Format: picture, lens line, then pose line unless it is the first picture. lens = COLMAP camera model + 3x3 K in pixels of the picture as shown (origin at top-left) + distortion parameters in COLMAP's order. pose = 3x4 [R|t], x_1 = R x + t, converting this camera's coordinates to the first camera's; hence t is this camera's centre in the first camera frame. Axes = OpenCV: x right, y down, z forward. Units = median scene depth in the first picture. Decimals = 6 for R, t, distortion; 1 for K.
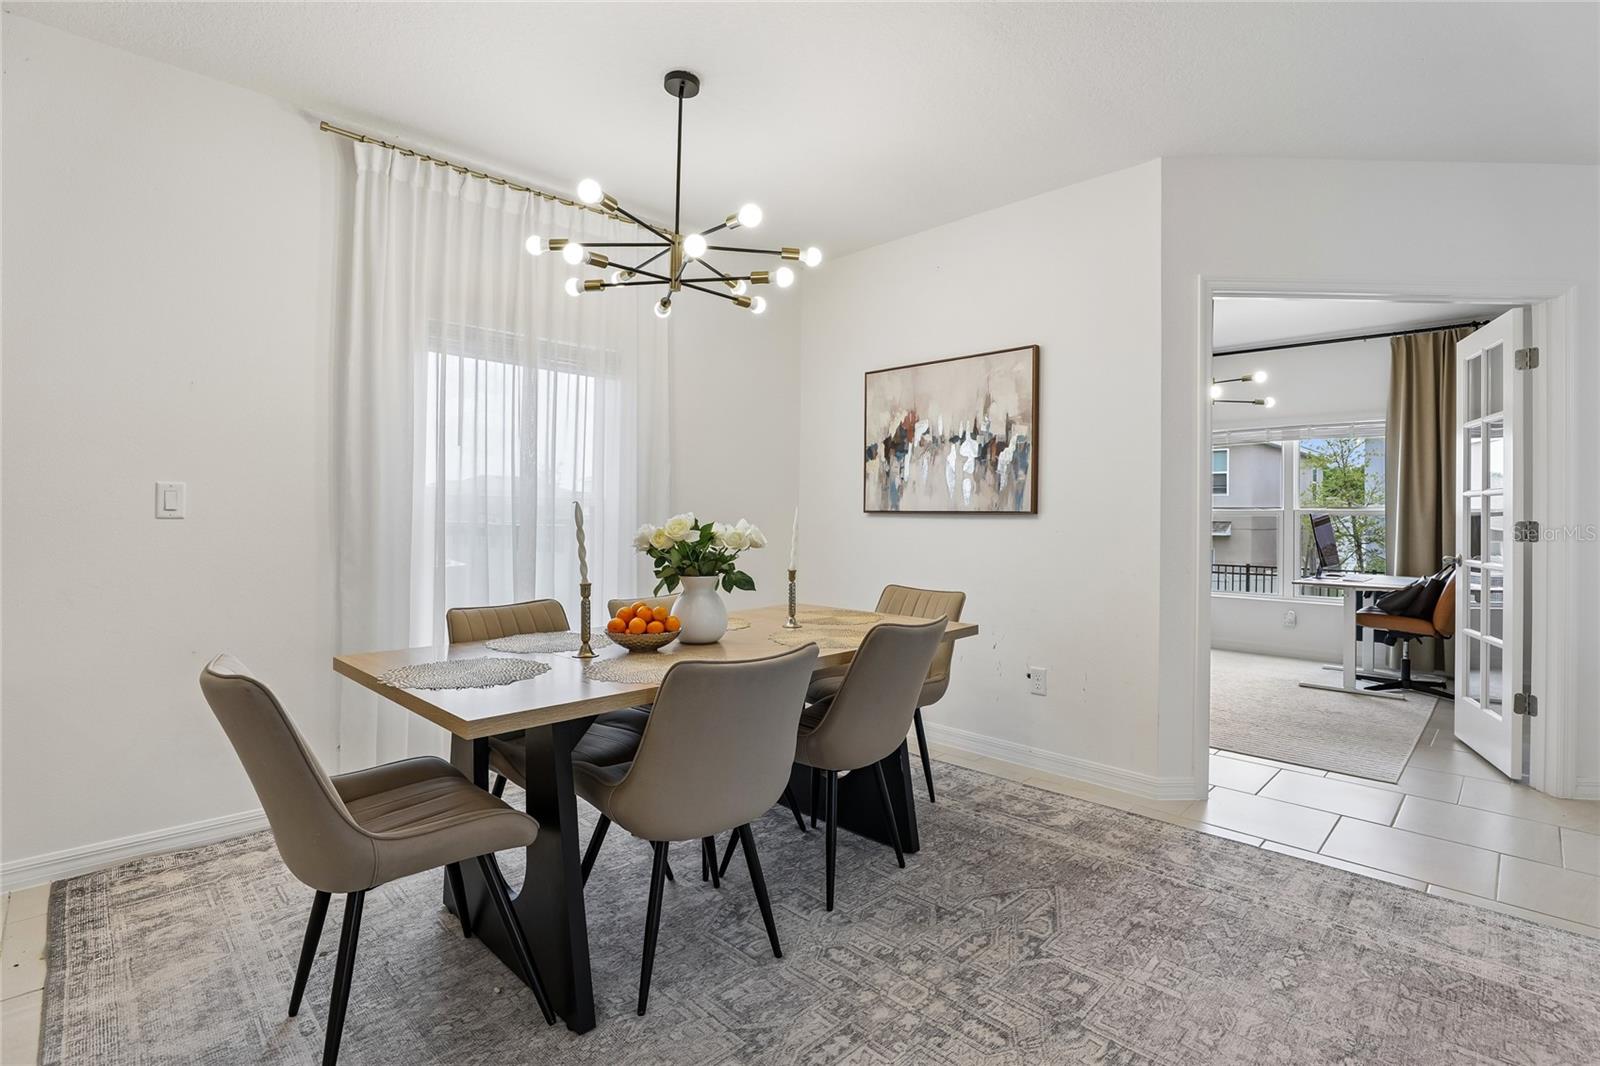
lens RADIAL K [[742.5, 0, 793.0], [0, 742.5, 516.6], [0, 0, 1]] dist [-0.036972, 0.009186]
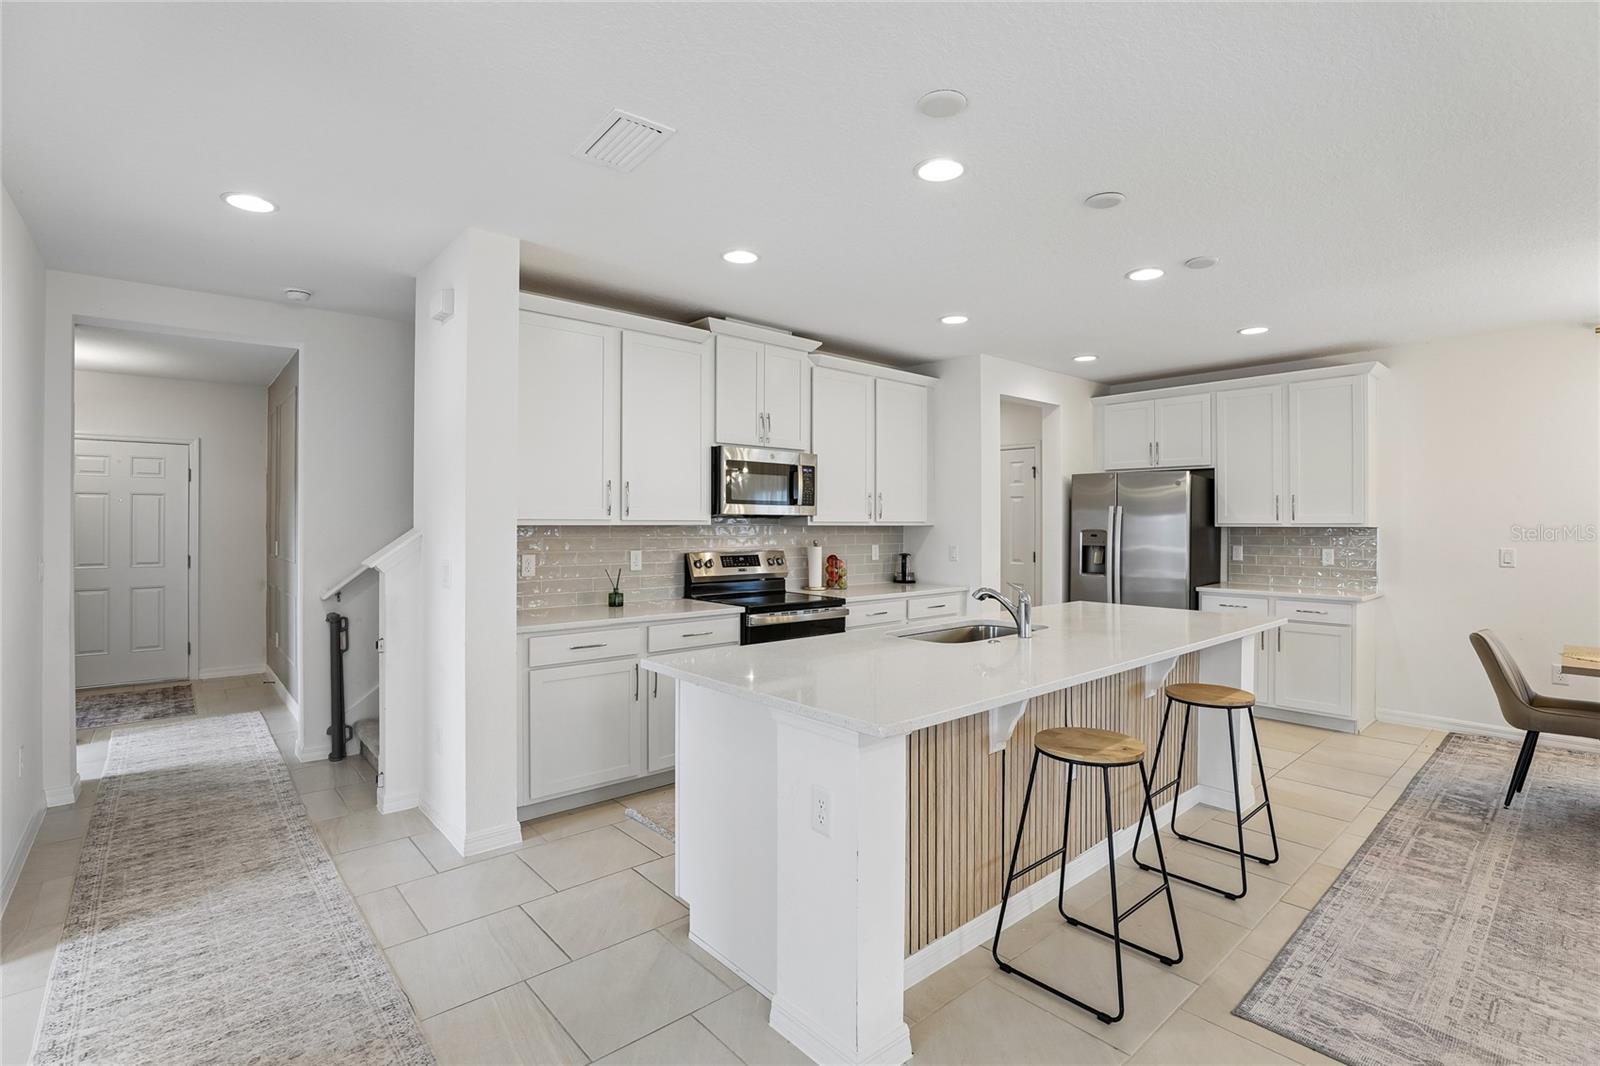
lens RADIAL K [[742.5, 0, 802.7], [0, 742.5, 522.9], [0, 0, 1]] dist [-0.036972, 0.009186]
pose [[-0.048970, -0.008712, -0.998762, 0.968309], [-0.005870, 0.999947, -0.008435, -0.074702], [0.998783, 0.005450, -0.049018, -0.653601]]
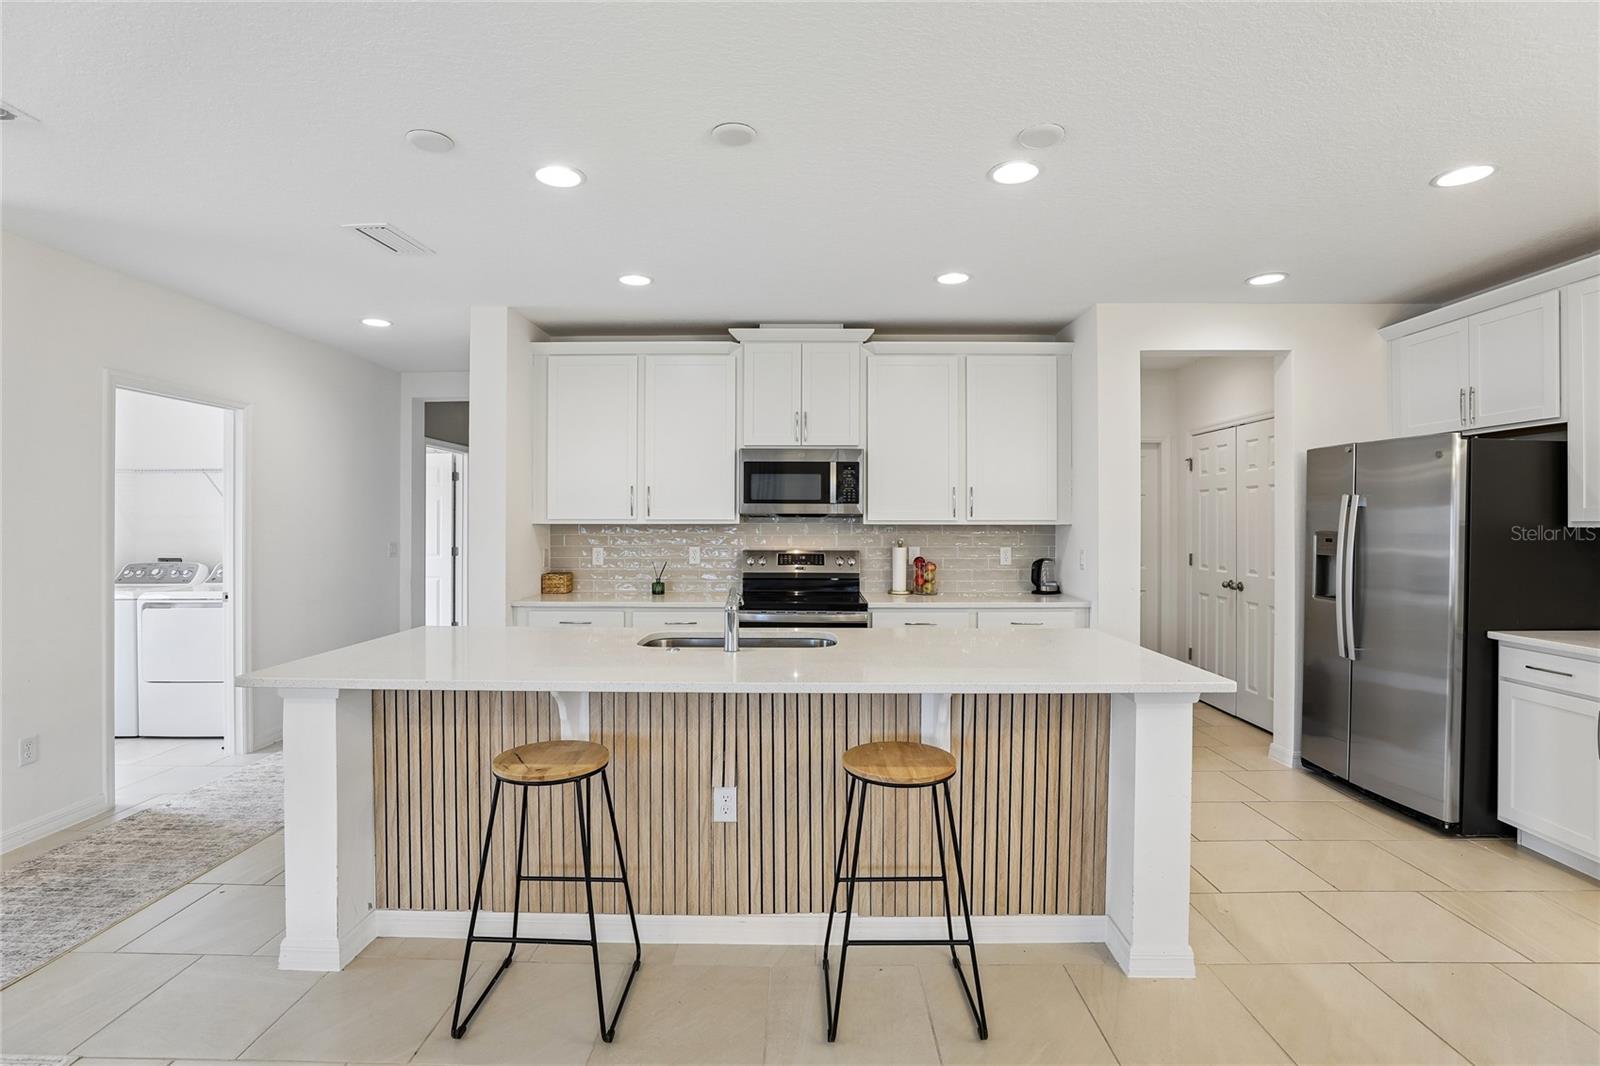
lens RADIAL K [[742.5, 0, 800.0], [0, 742.5, 516.4], [0, 0, 1]] dist [-0.036972, 0.009186]
pose [[-0.703830, -0.013748, -0.710235, 0.518862], [-0.008953, 0.999905, -0.010482, -0.083001], [0.710312, -0.001019, -0.703887, 0.299918]]
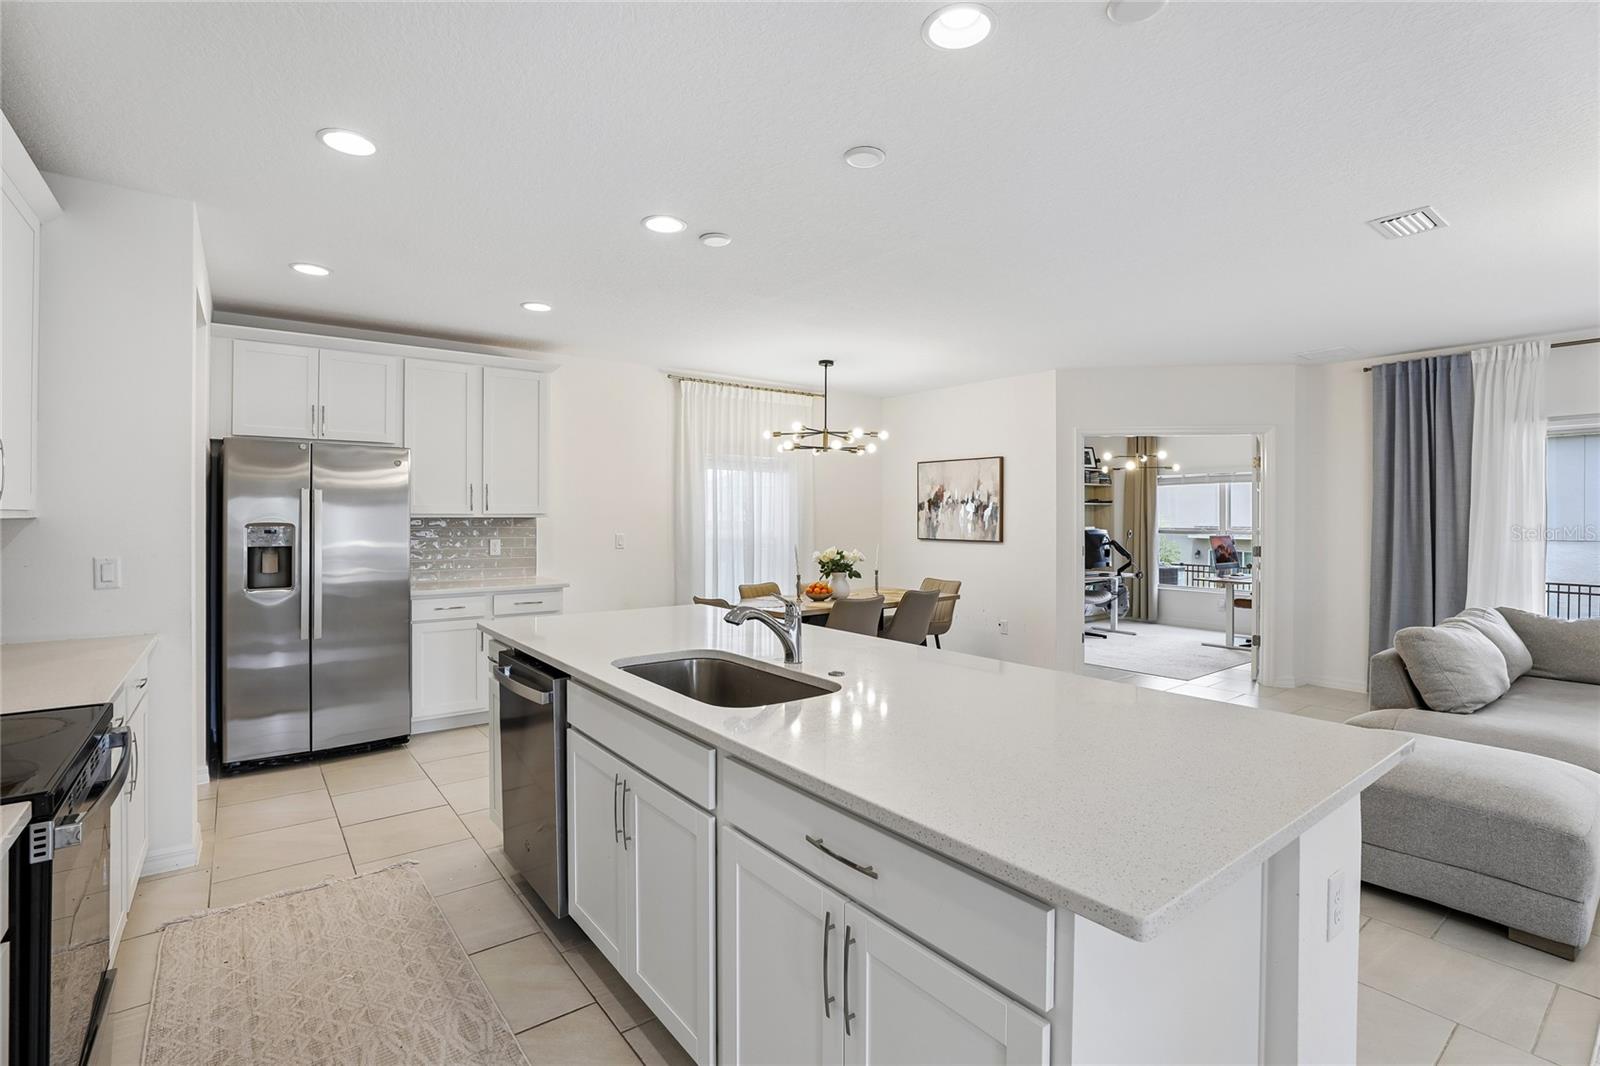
lens RADIAL K [[742.5, 0, 796.2], [0, 742.5, 512.5], [0, 0, 1]] dist [-0.036972, 0.009186]
pose [[0.992617, -0.006136, -0.121134, 0.028701], [0.005198, 0.999954, -0.008060, -0.080648], [0.121178, 0.007371, 0.992603, -1.179056]]
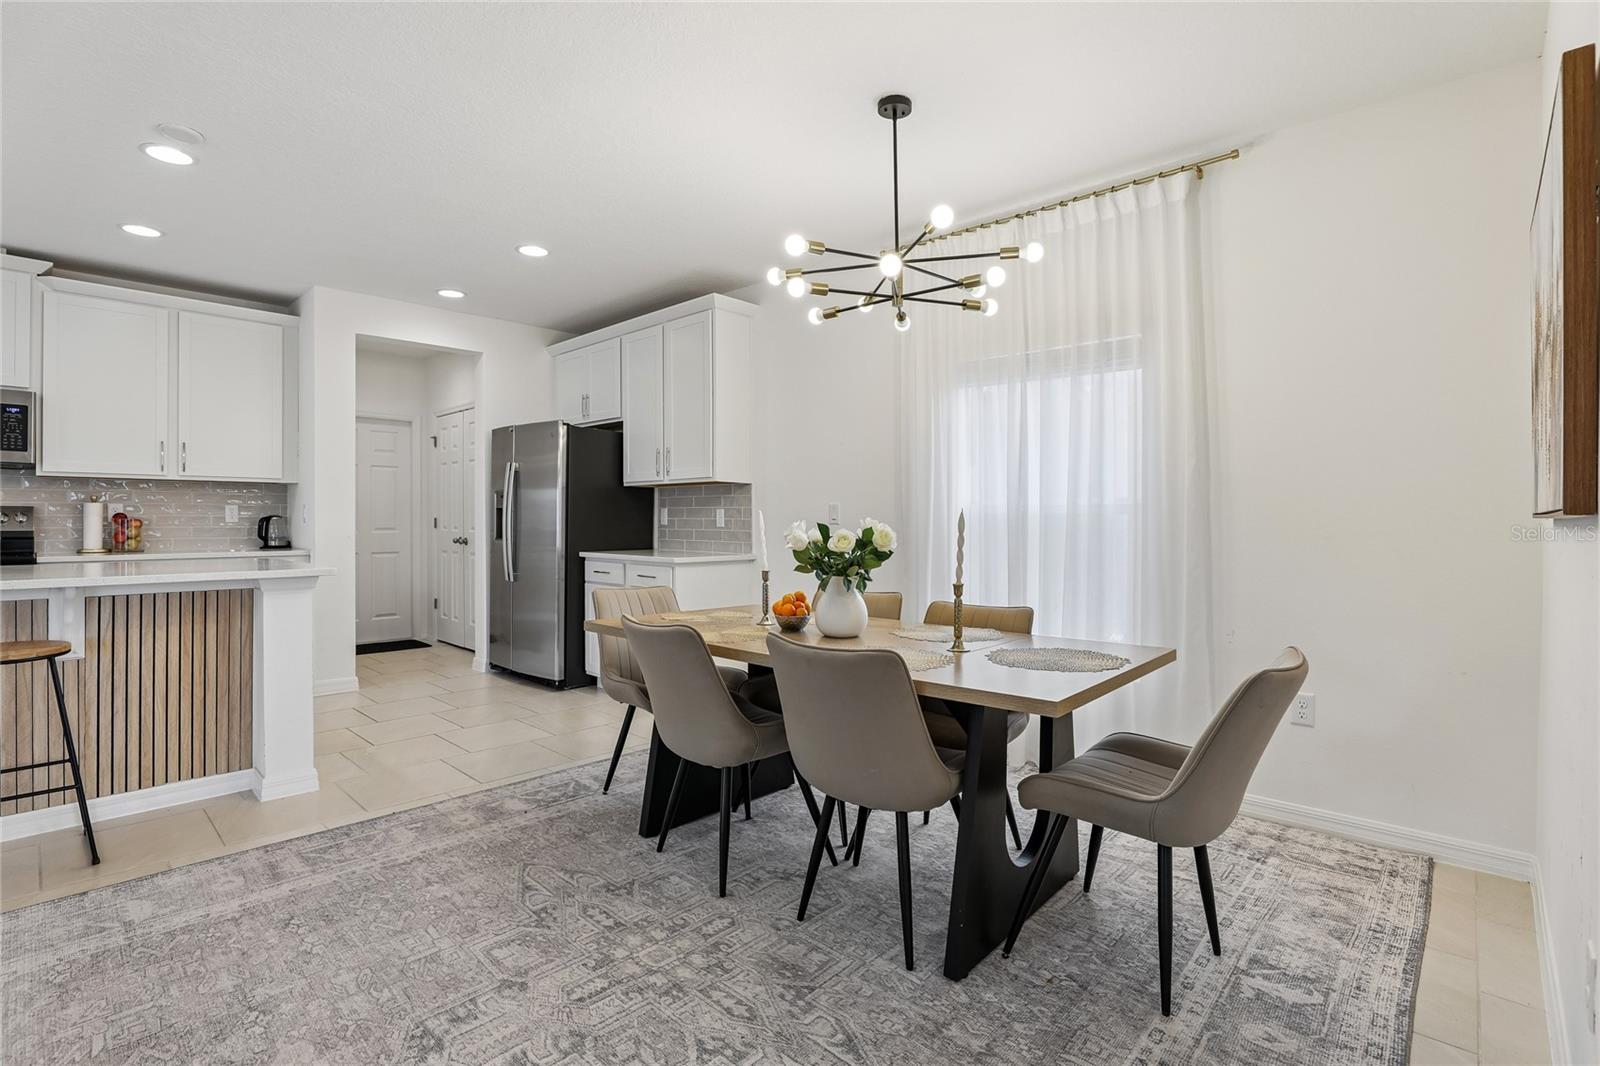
lens RADIAL K [[742.5, 0, 792.9], [0, 742.5, 522.3], [0, 0, 1]] dist [-0.036972, 0.009186]
pose [[0.042872, -0.004897, -0.999069, 0.758820], [-0.006825, 0.999963, -0.005194, 0.005721], [0.999057, 0.007041, 0.042837, 0.691611]]
